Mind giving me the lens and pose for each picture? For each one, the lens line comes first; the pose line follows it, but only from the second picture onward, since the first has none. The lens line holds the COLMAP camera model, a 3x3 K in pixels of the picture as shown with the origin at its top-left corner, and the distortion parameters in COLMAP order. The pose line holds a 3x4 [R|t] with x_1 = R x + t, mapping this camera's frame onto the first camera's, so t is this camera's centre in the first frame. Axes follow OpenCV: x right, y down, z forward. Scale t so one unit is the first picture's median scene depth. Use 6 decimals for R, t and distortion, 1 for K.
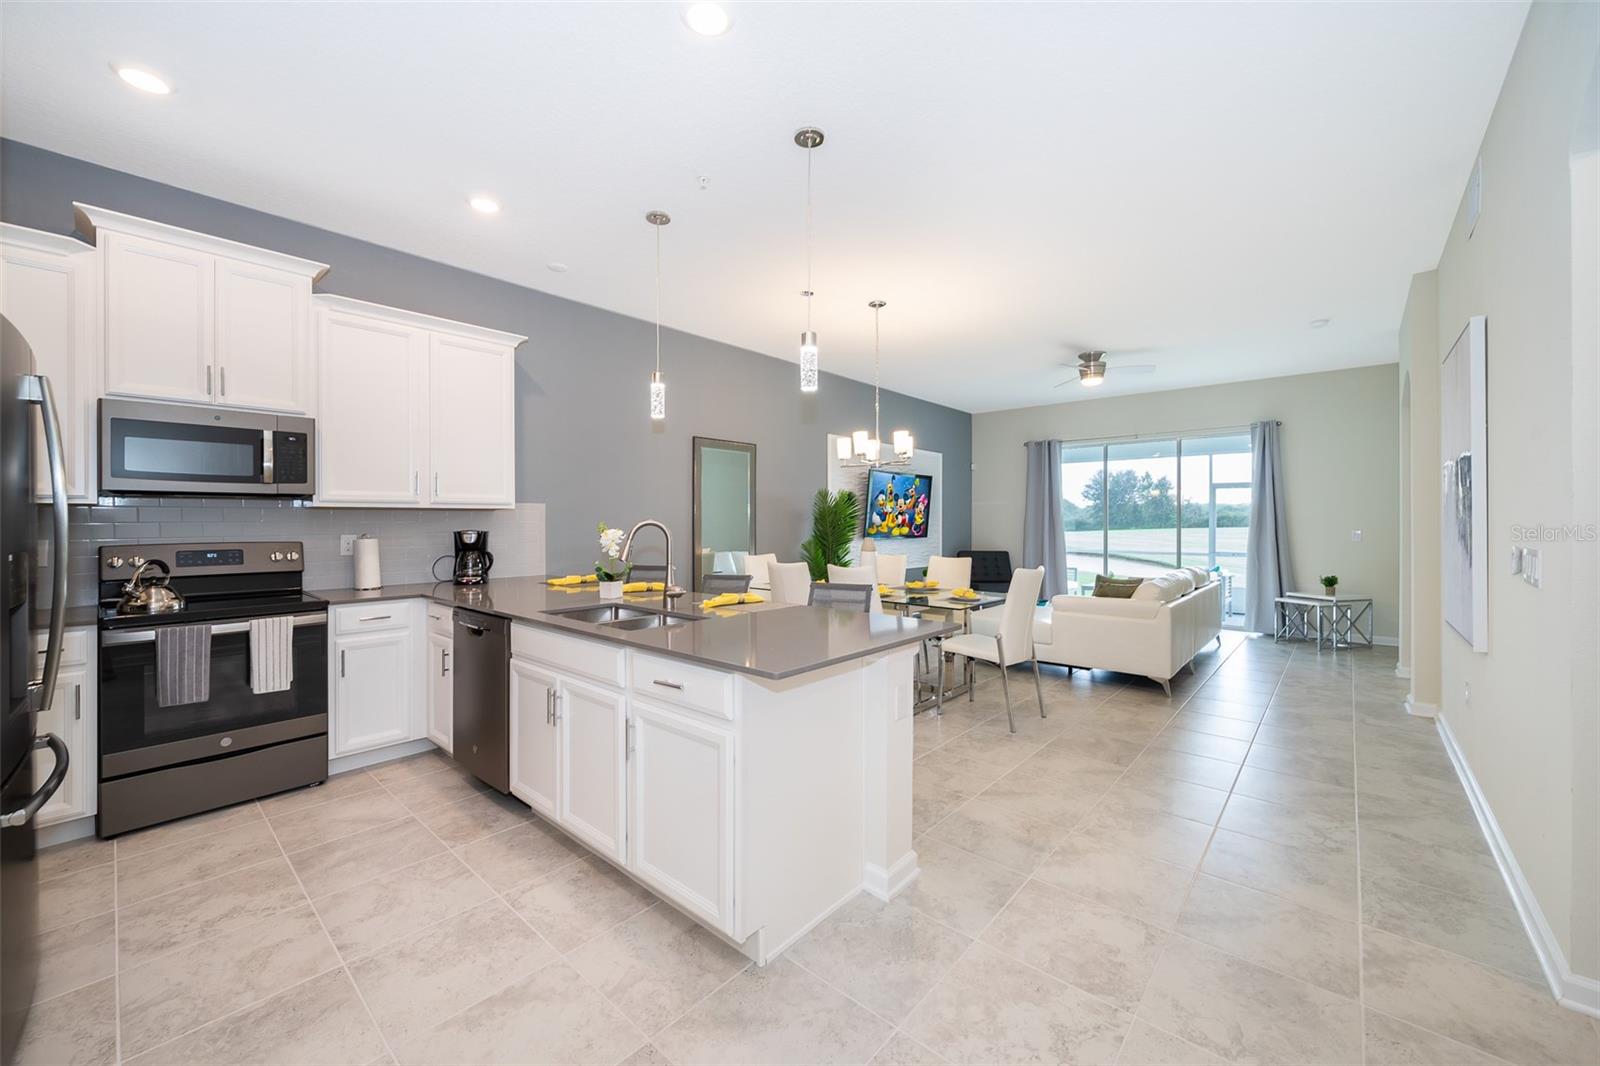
lens RADIAL K [[621.7, 0, 781.2], [0, 621.7, 521.4], [0, 0, 1]] dist [-0.007297, -0.000160]
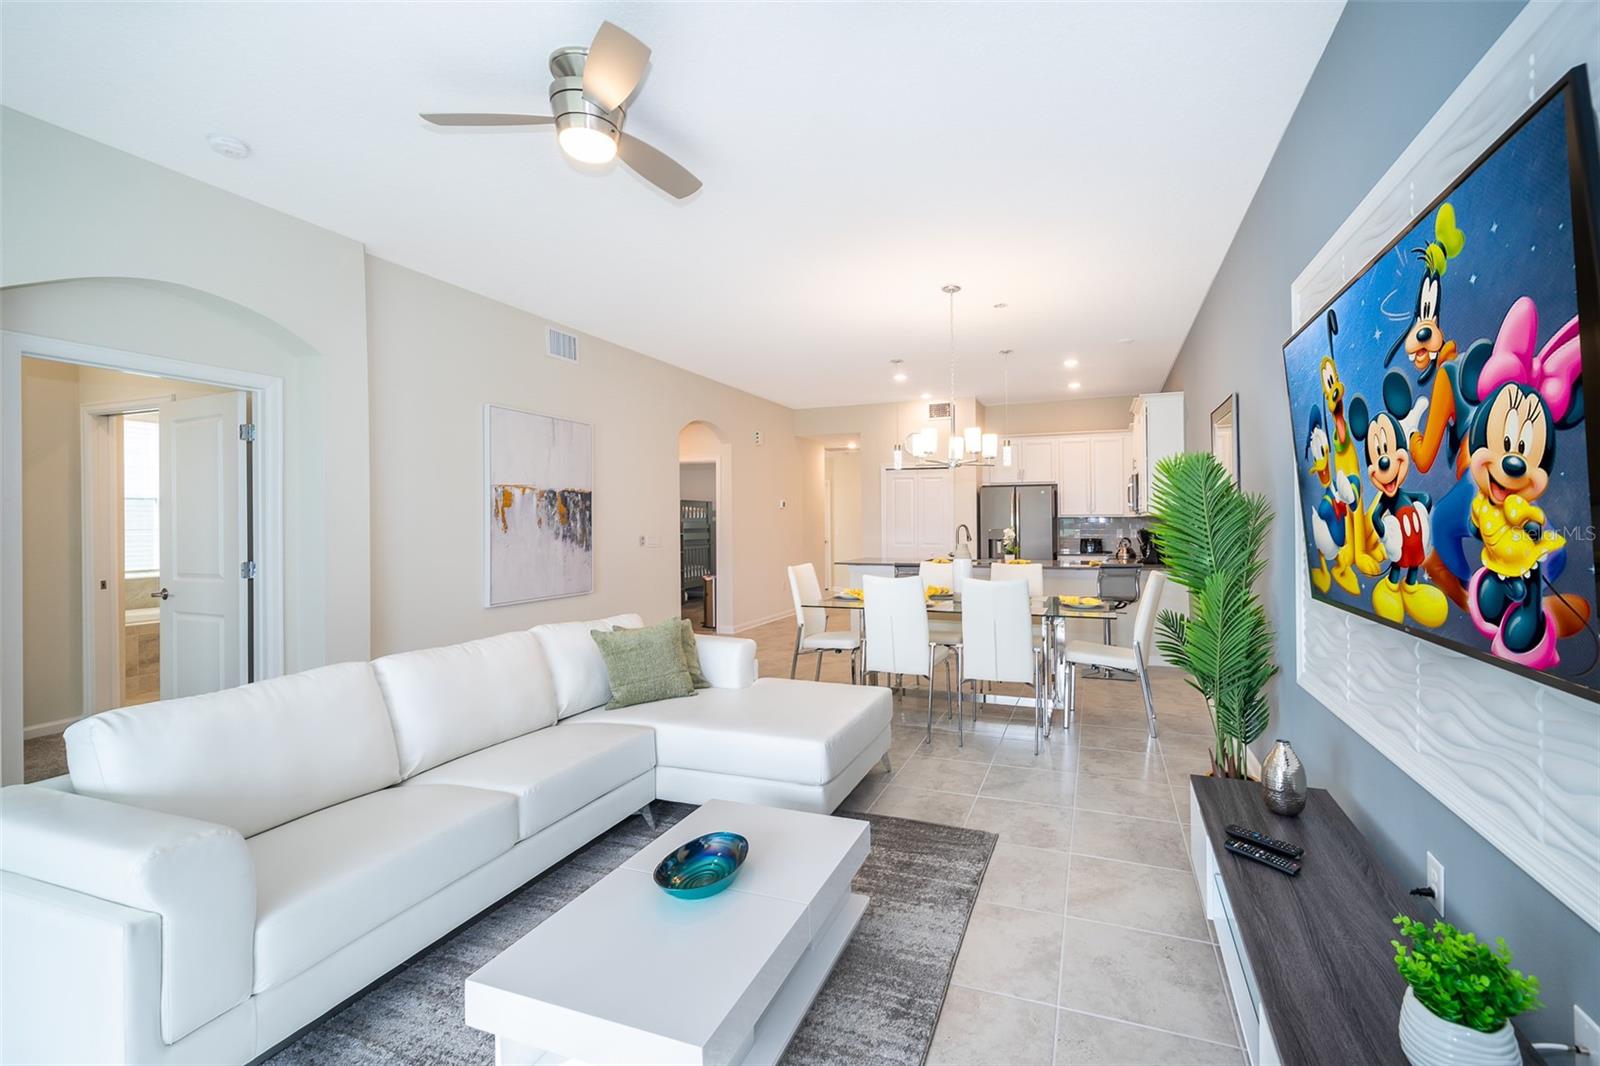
lens RADIAL K [[657.8, 0, 800.0], [0, 657.8, 533.0], [0, 0, 1]] dist [-0.002282, -0.000215]
pose [[-0.949154, 0.005988, -0.314754, 0.415573], [-0.000690, 0.999777, 0.021101, -0.007386], [0.314811, 0.020245, -0.948939, 1.141407]]
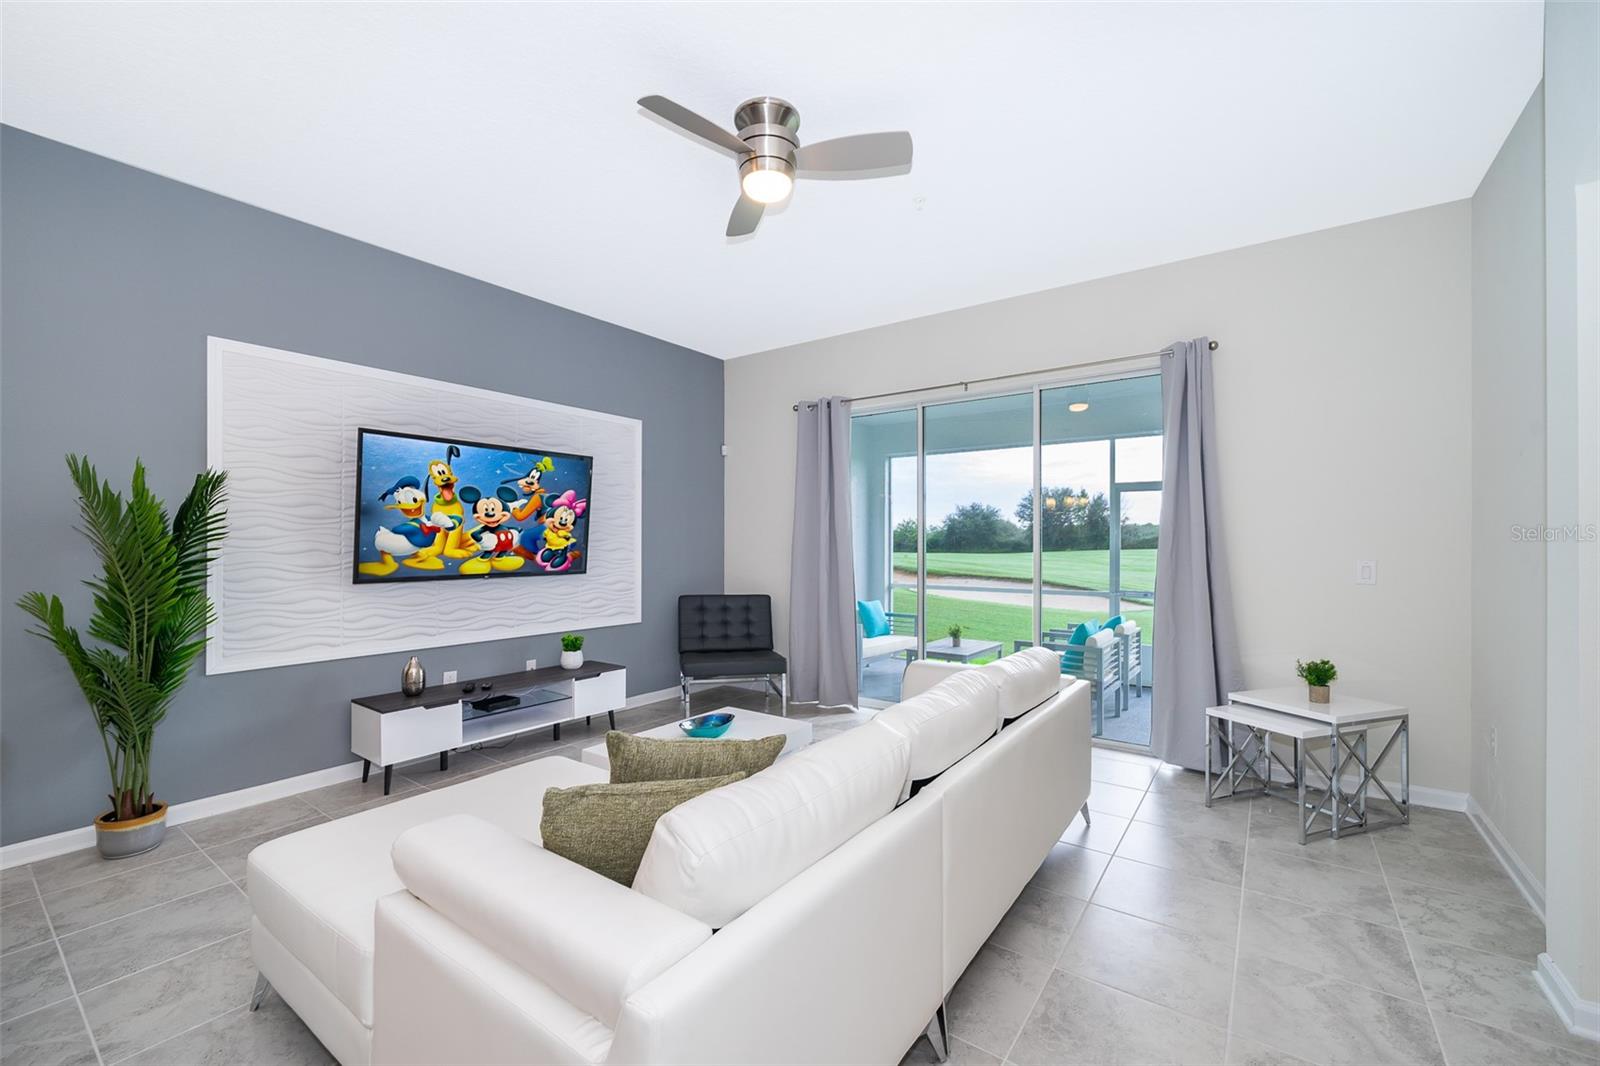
lens RADIAL K [[640.6, 0, 810.7], [0, 640.6, 548.5], [0, 0, 1]] dist [0.014631, -0.000467]
pose [[0.992843, -0.002353, 0.119407, 0.385950], [0.001340, 0.999962, 0.008559, -0.000899], [-0.119422, -0.008338, 0.992809, 0.479842]]
